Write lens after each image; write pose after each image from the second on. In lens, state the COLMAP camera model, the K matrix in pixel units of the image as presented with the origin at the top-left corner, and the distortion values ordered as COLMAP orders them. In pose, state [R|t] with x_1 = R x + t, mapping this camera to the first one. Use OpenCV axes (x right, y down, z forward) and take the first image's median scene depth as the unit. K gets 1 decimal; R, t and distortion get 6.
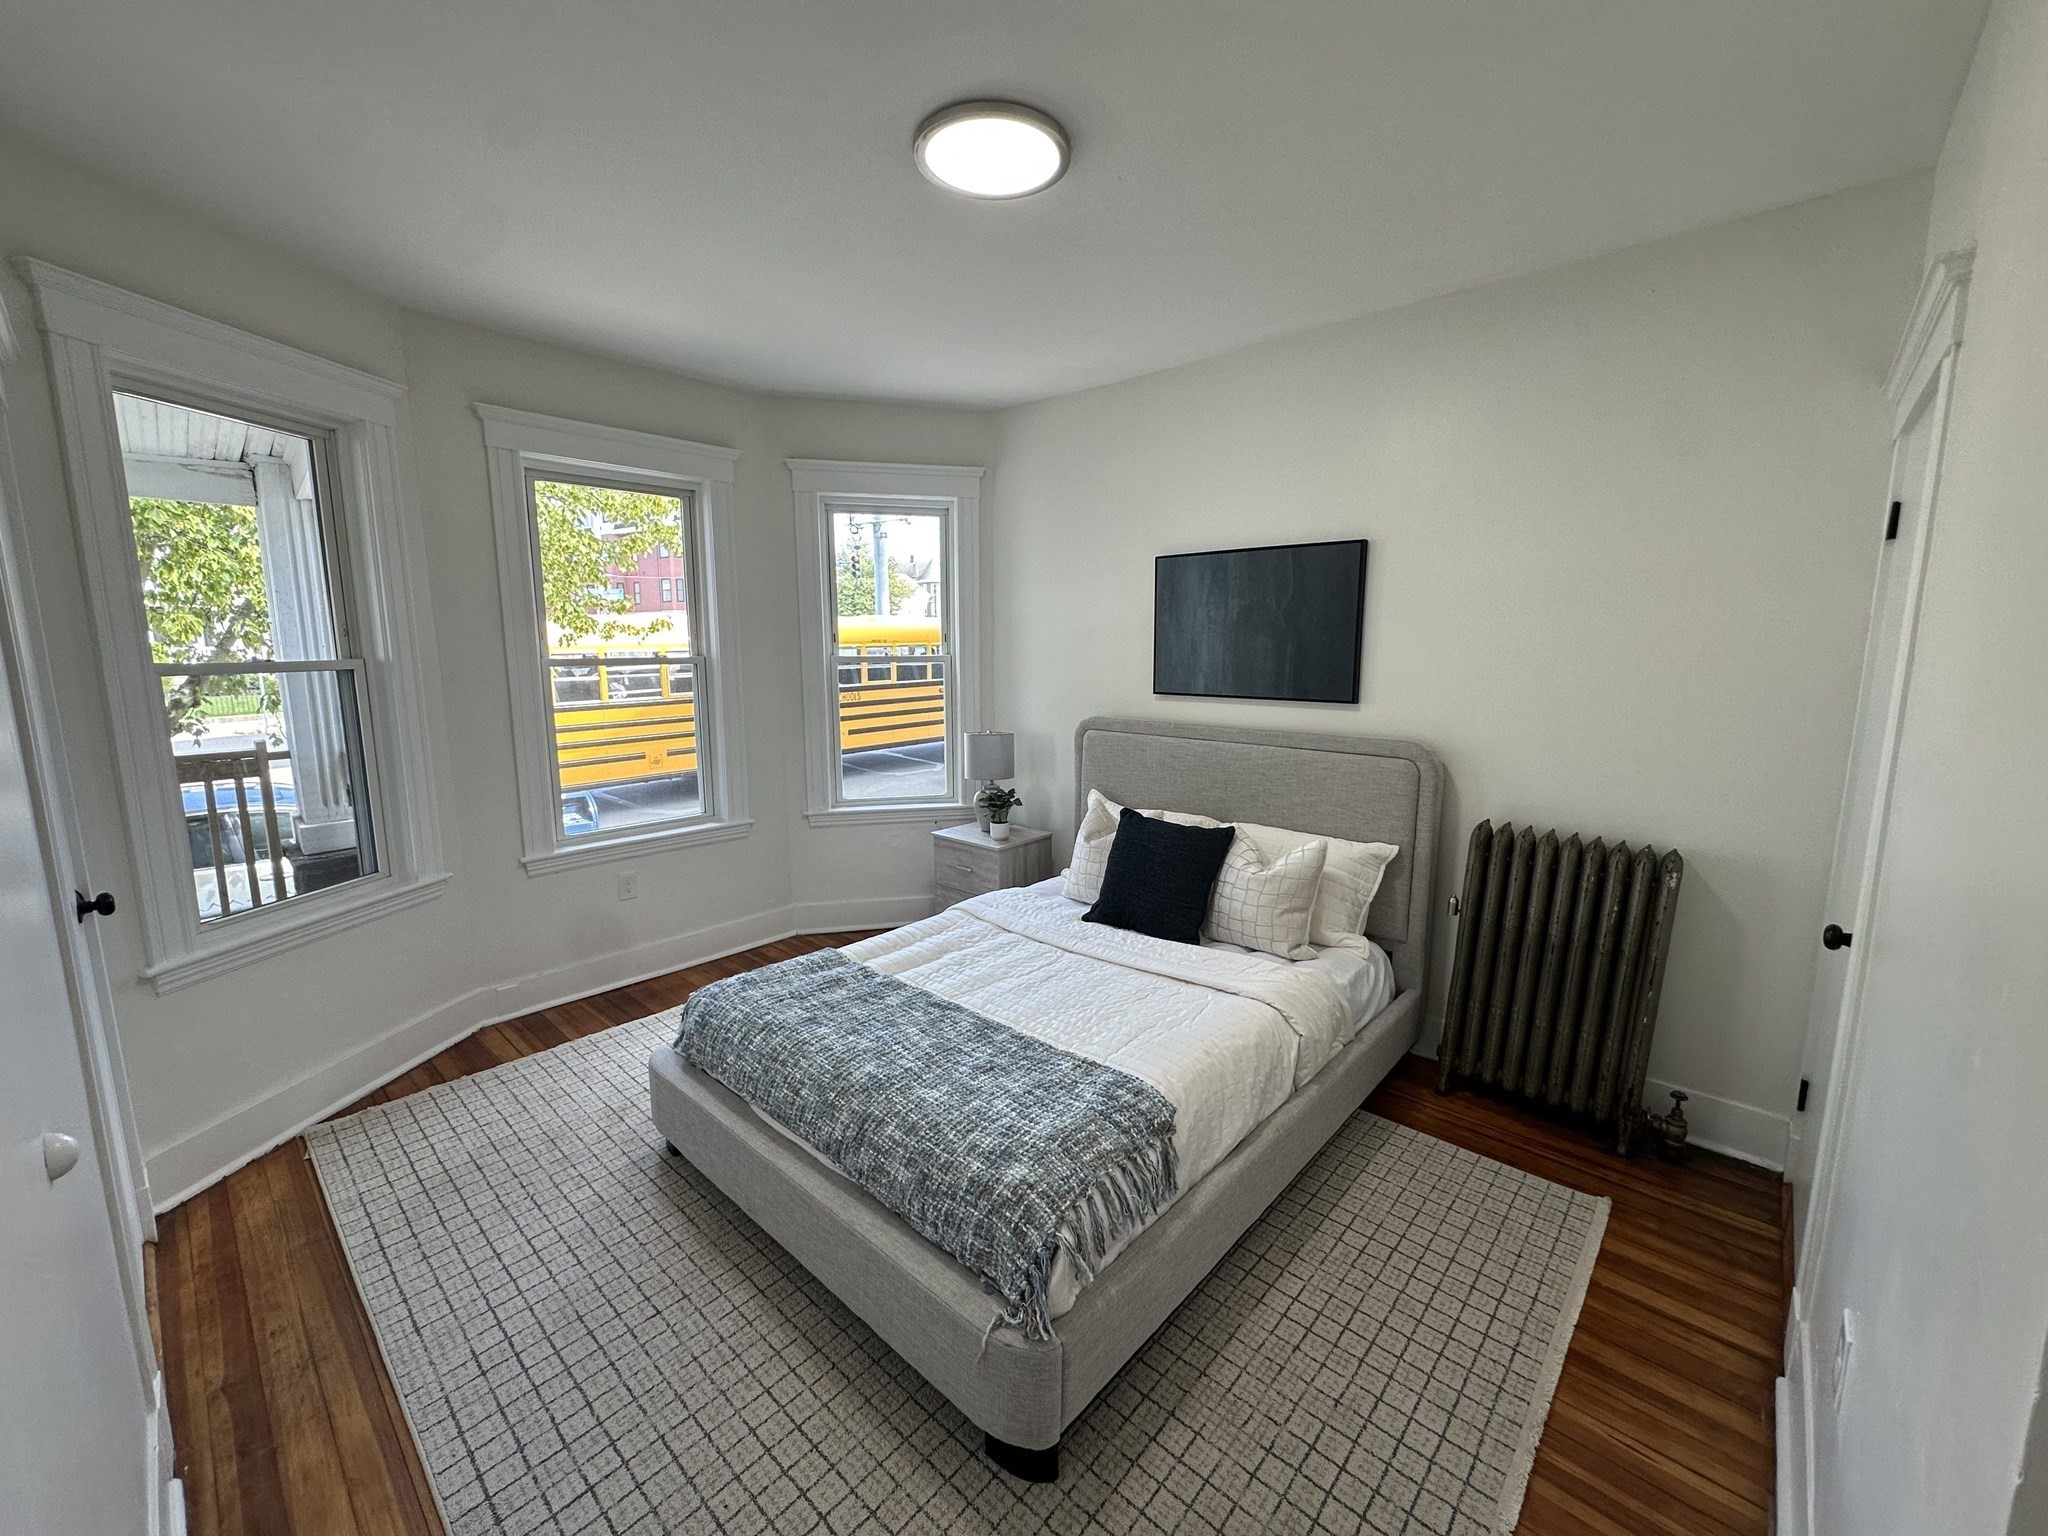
lens RADIAL K [[824.7, 0, 1007.9], [0, 824.7, 769.2], [0, 0, 1]] dist [0.000678, 0.000154]
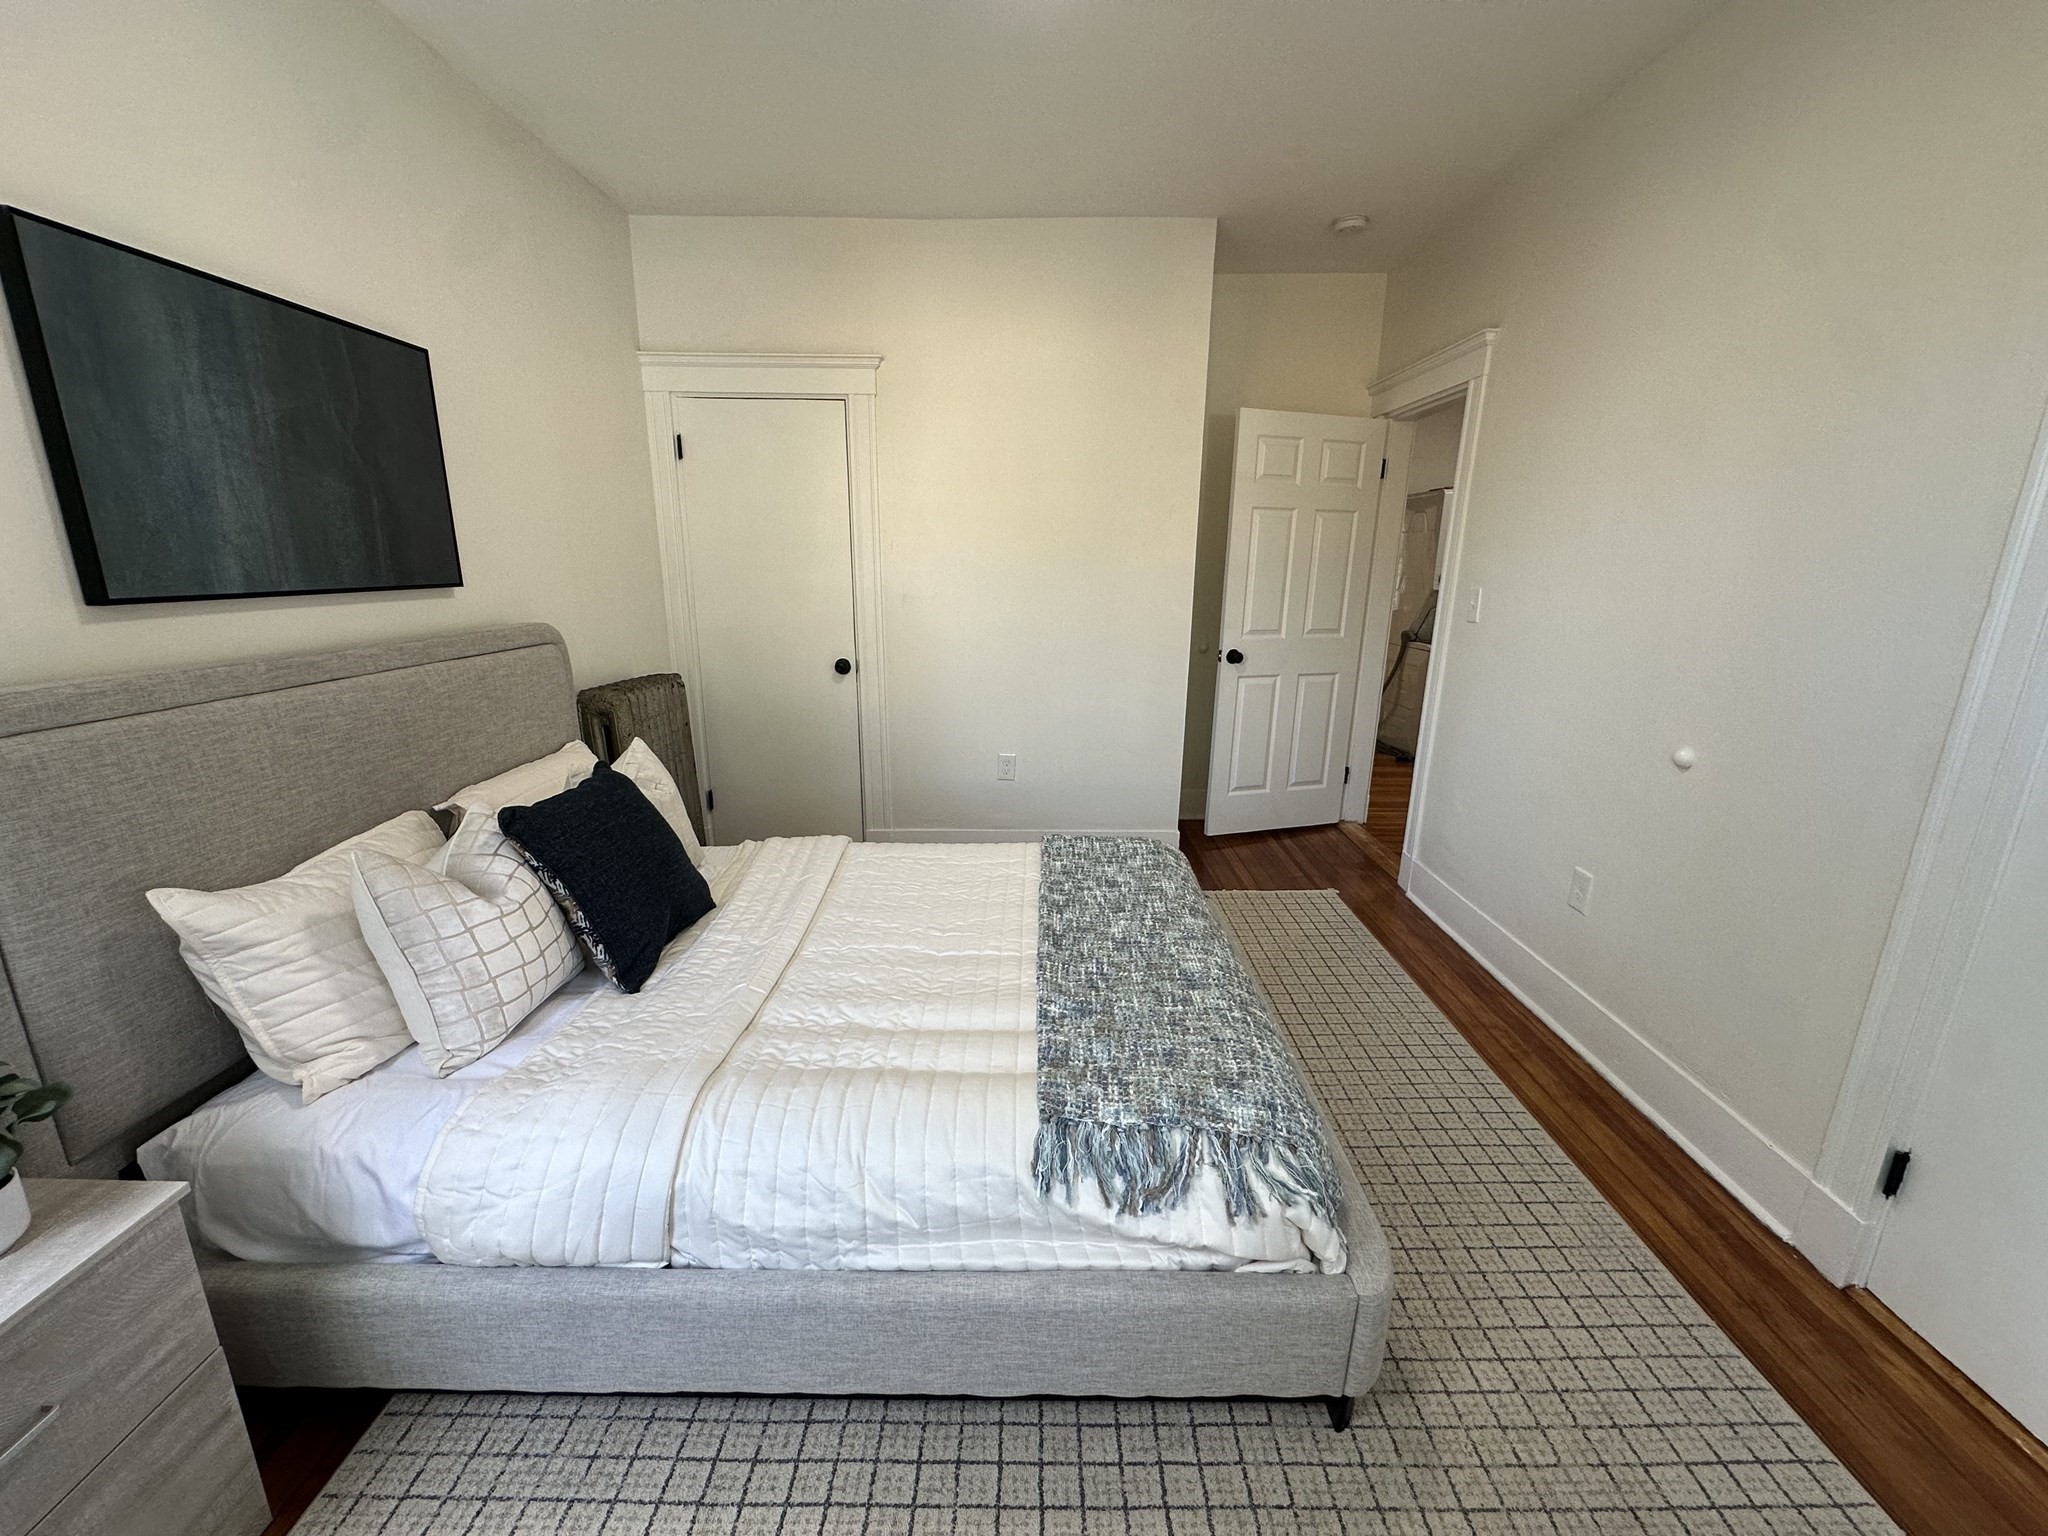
lens RADIAL K [[824.7, 0, 1025.9], [0, 824.7, 776.2], [0, 0, 1]] dist [0.000678, 0.000154]
pose [[-0.684561, -0.197301, 0.701746, -0.446605], [0.100104, 0.928109, 0.358597, -0.126256], [-0.722049, 0.315730, -0.615597, 1.069110]]
